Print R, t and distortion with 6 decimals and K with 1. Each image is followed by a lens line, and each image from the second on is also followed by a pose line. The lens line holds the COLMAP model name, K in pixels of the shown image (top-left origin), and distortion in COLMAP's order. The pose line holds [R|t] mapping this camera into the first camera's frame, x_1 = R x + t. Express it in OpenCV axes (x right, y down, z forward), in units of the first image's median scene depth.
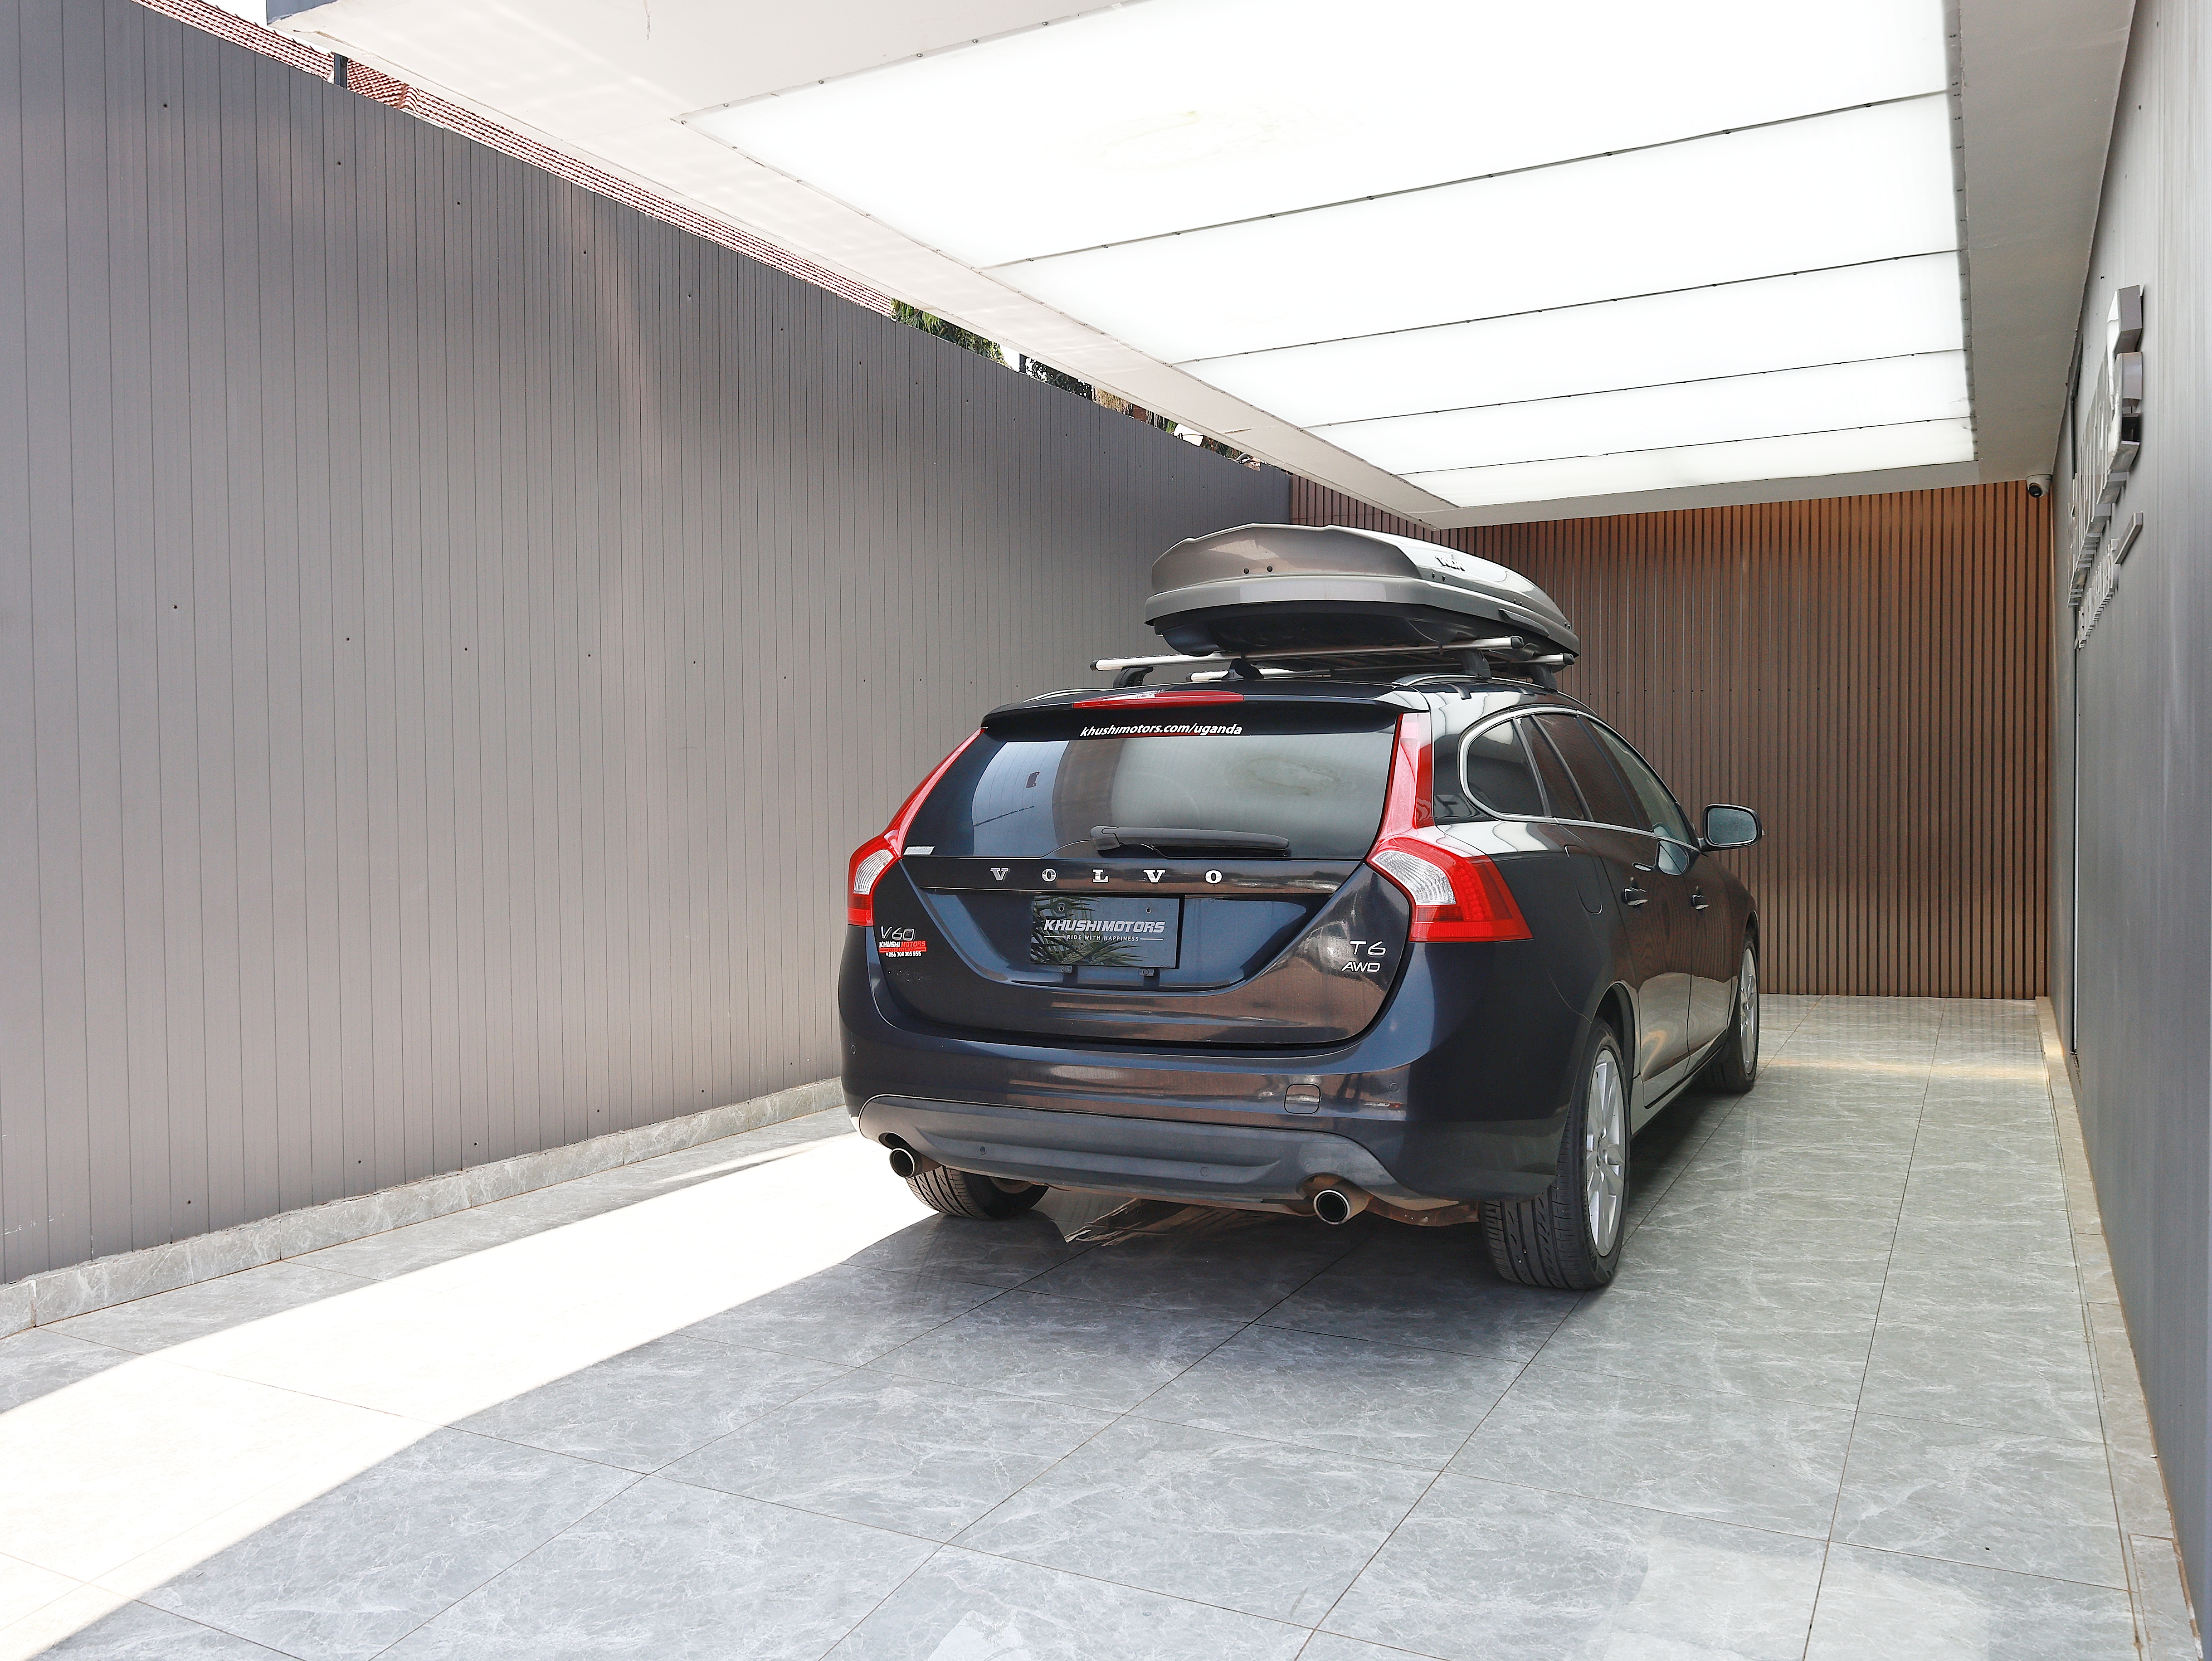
lens RADIAL K [[1690.3, 0, 1099.4], [0, 1690.3, 832.2], [0, 0, 1]] dist [-0.009189, 0.005156]
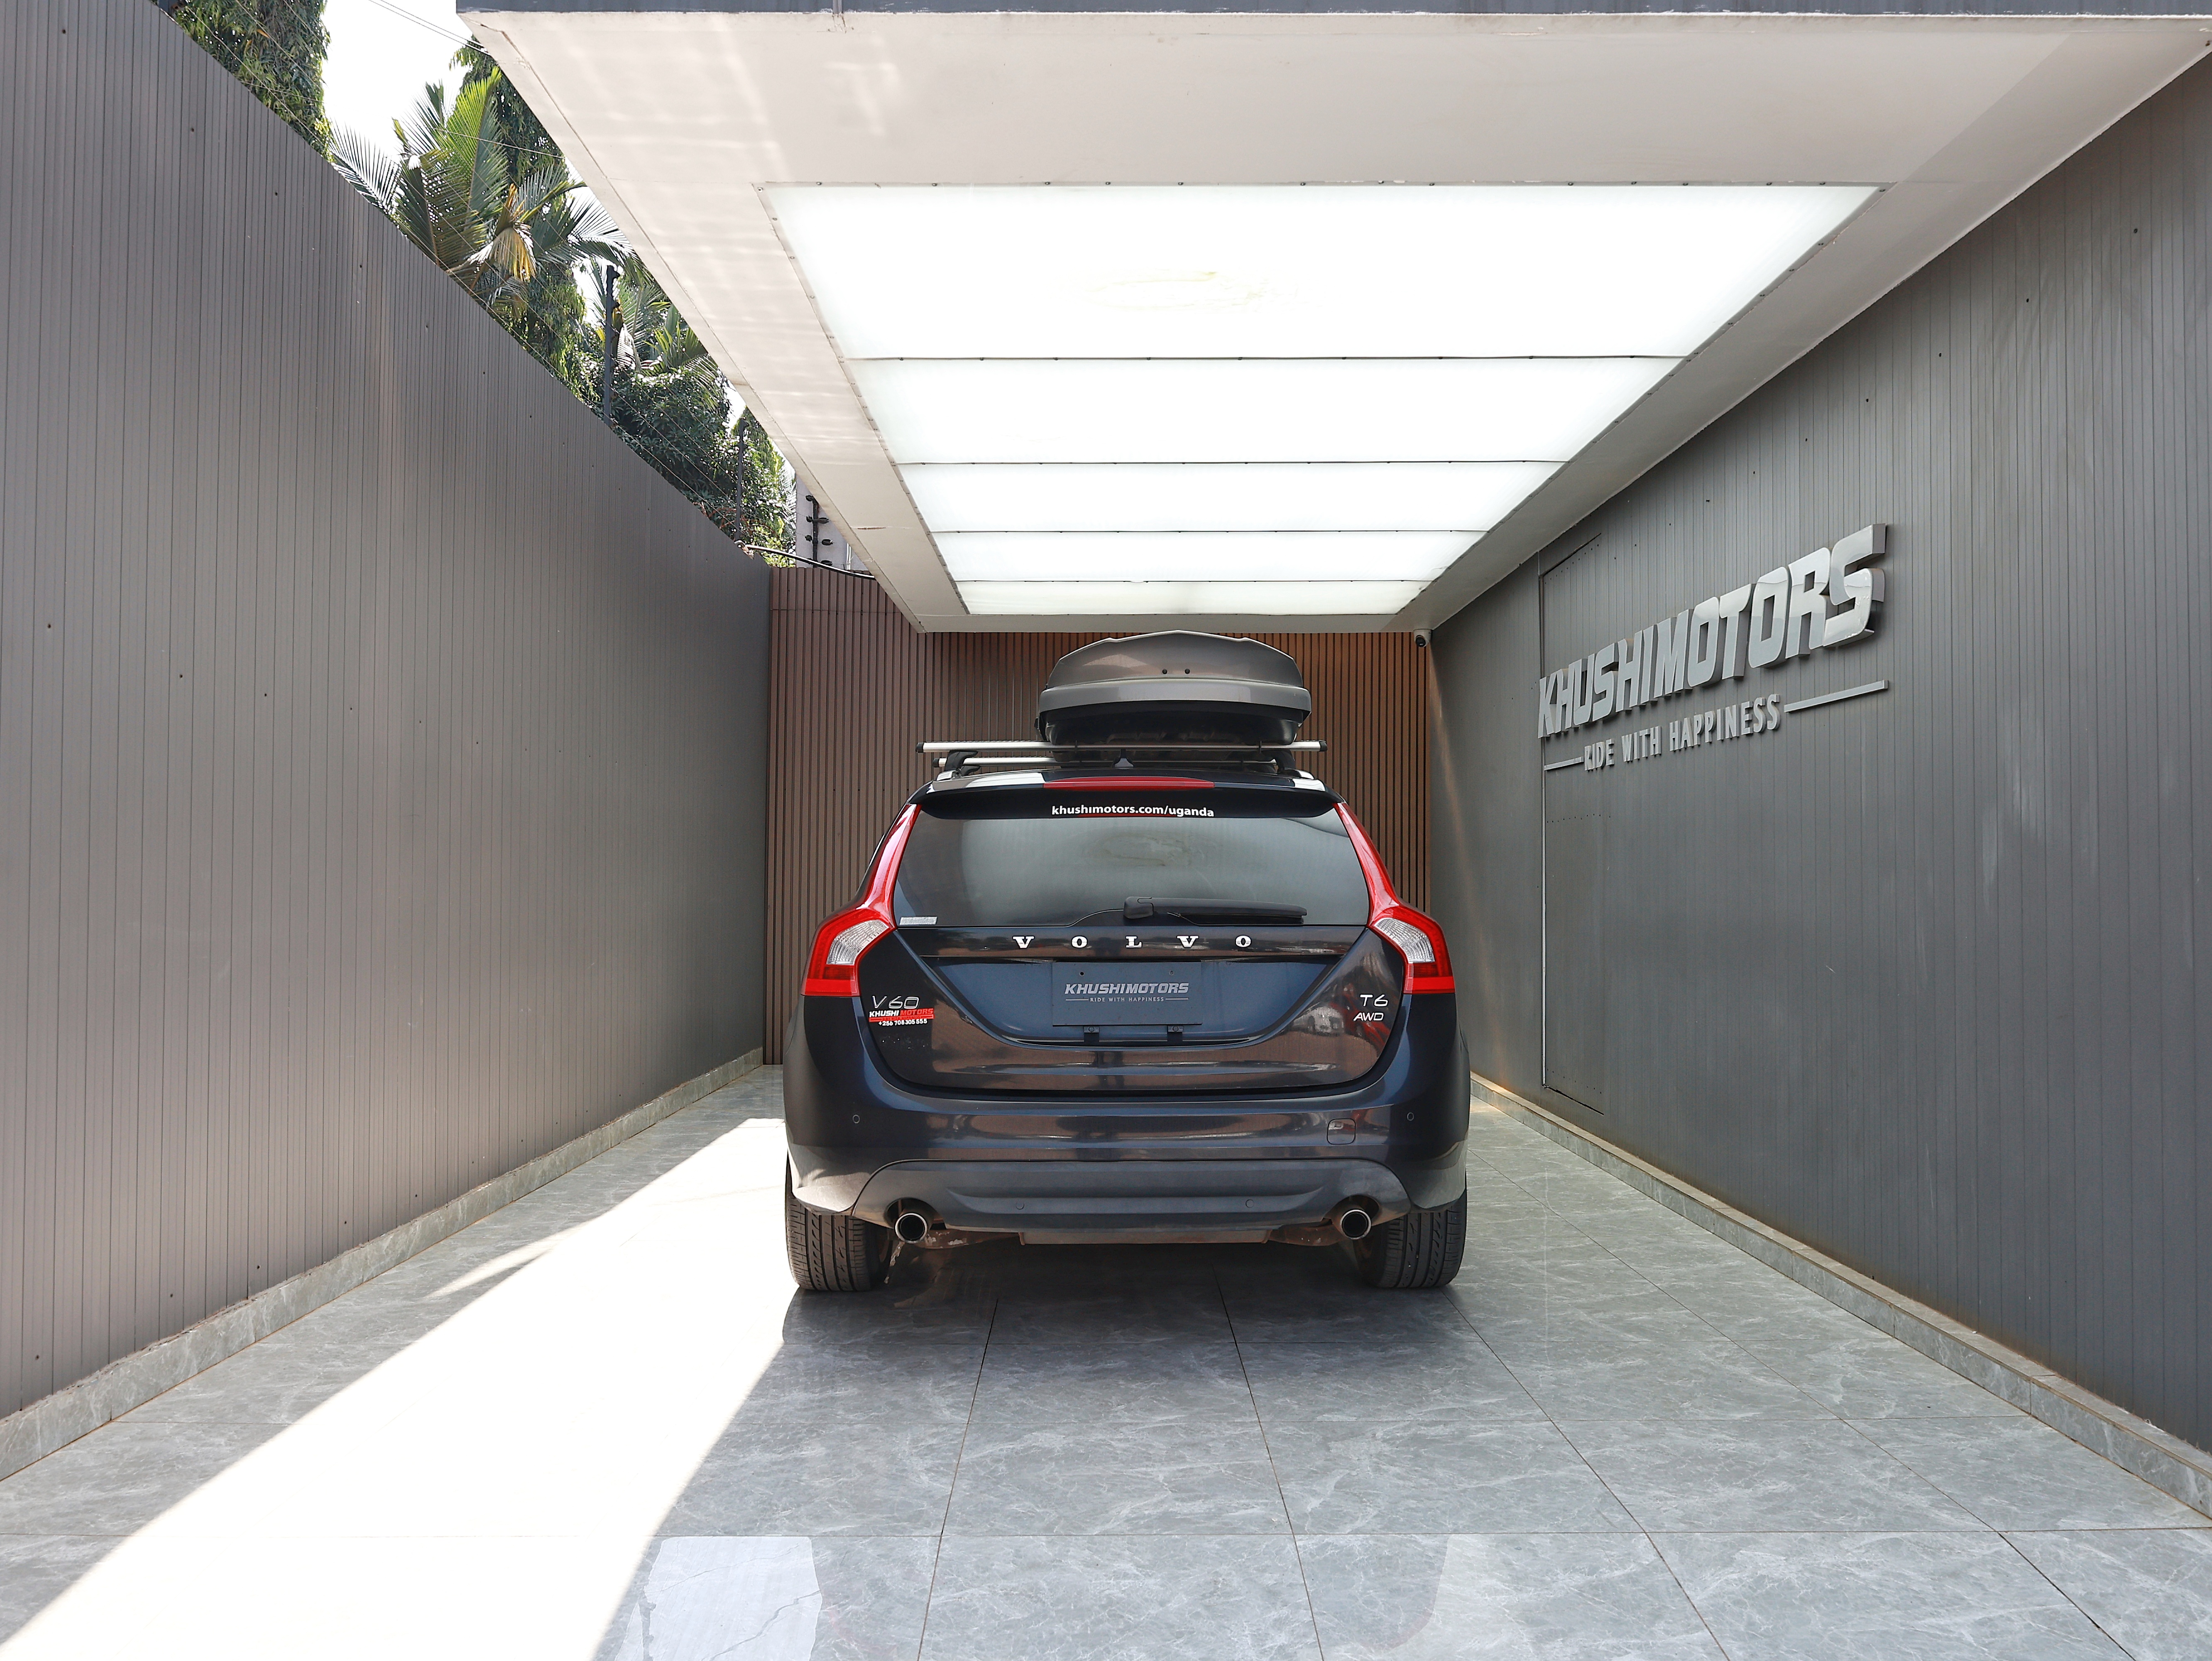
lens RADIAL K [[1690.7, 0, 1104.8], [0, 1690.7, 838.5], [0, 0, 1]] dist [-0.007232, 0.001403]
pose [[0.880899, 0.024033, 0.472693, -0.575360], [0.000437, 0.998668, -0.051590, 0.016817], [-0.473304, 0.045653, 0.879716, 0.047180]]
